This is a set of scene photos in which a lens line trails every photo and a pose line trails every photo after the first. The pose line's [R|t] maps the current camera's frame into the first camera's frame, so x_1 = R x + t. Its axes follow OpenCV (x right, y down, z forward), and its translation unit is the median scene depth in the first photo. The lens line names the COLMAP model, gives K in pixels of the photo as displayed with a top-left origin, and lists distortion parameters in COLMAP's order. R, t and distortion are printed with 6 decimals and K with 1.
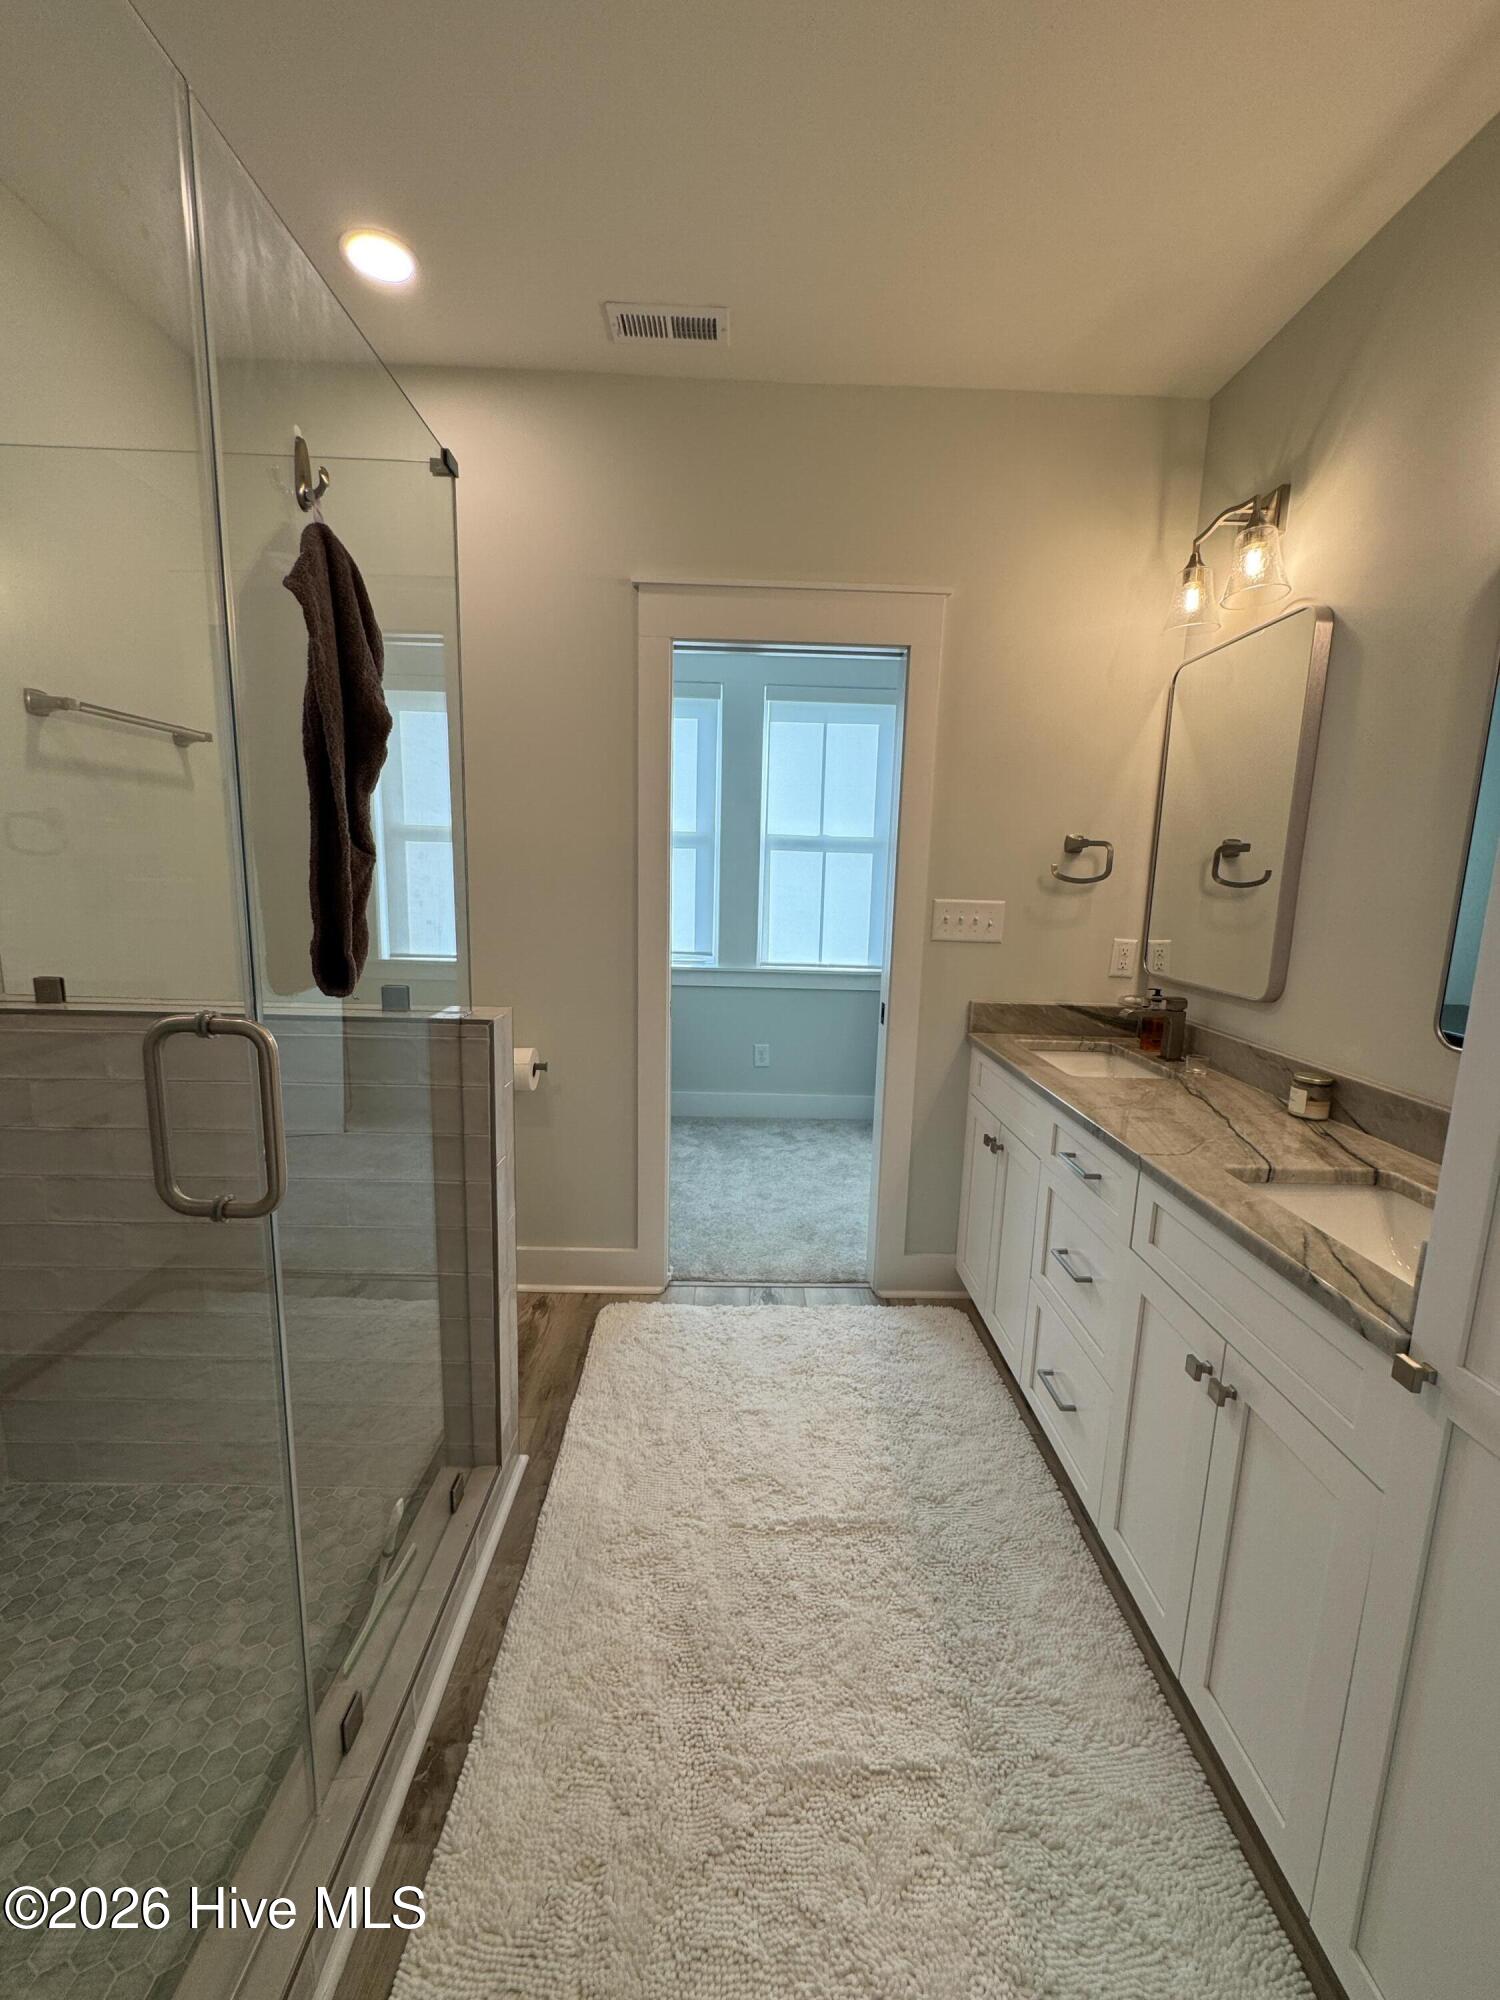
lens RADIAL K [[790.6, 0, 750.0], [0, 790.6, 1000.0], [0, 0, 1]] dist [-0.001547, 0.000239]
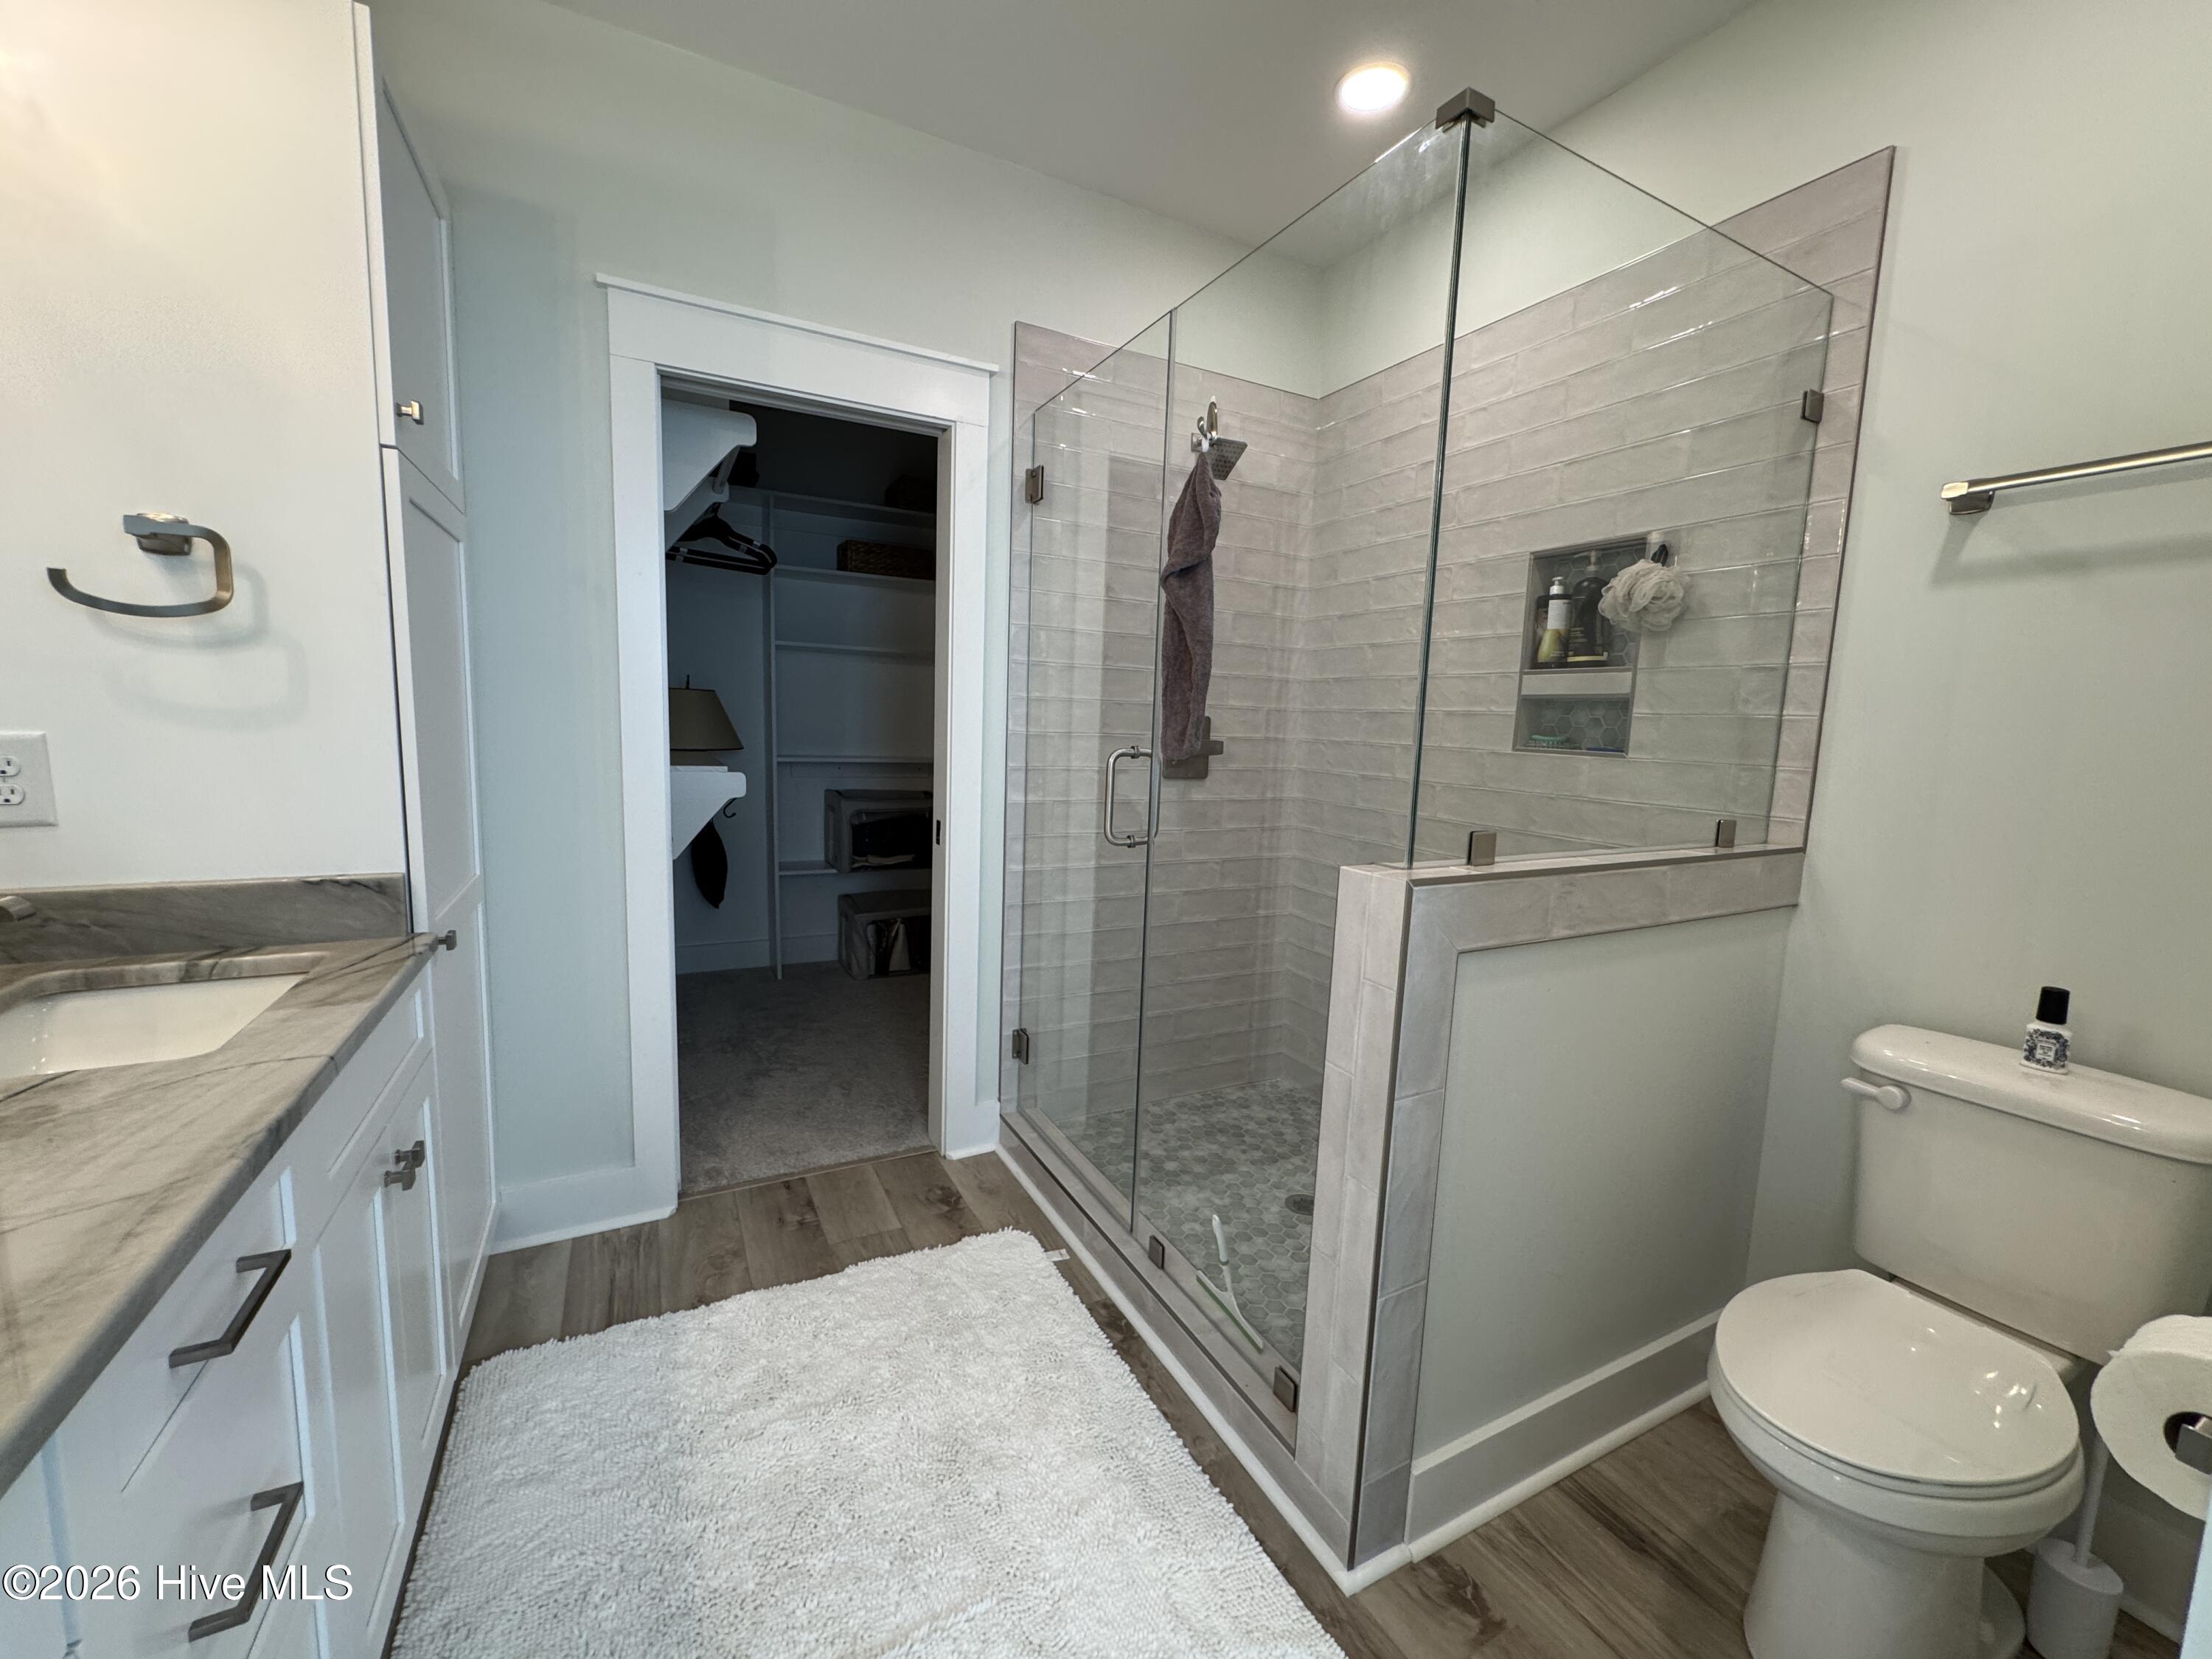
lens RADIAL K [[874.4, 0, 1106.0], [0, 874.4, 829.5], [0, 0, 1]] dist [-0.001547, 0.000239]
pose [[-0.885055, -0.004395, -0.465466, 0.326076], [-0.134443, 0.959754, 0.246573, -0.226941], [0.445649, 0.280809, -0.850026, 1.985767]]
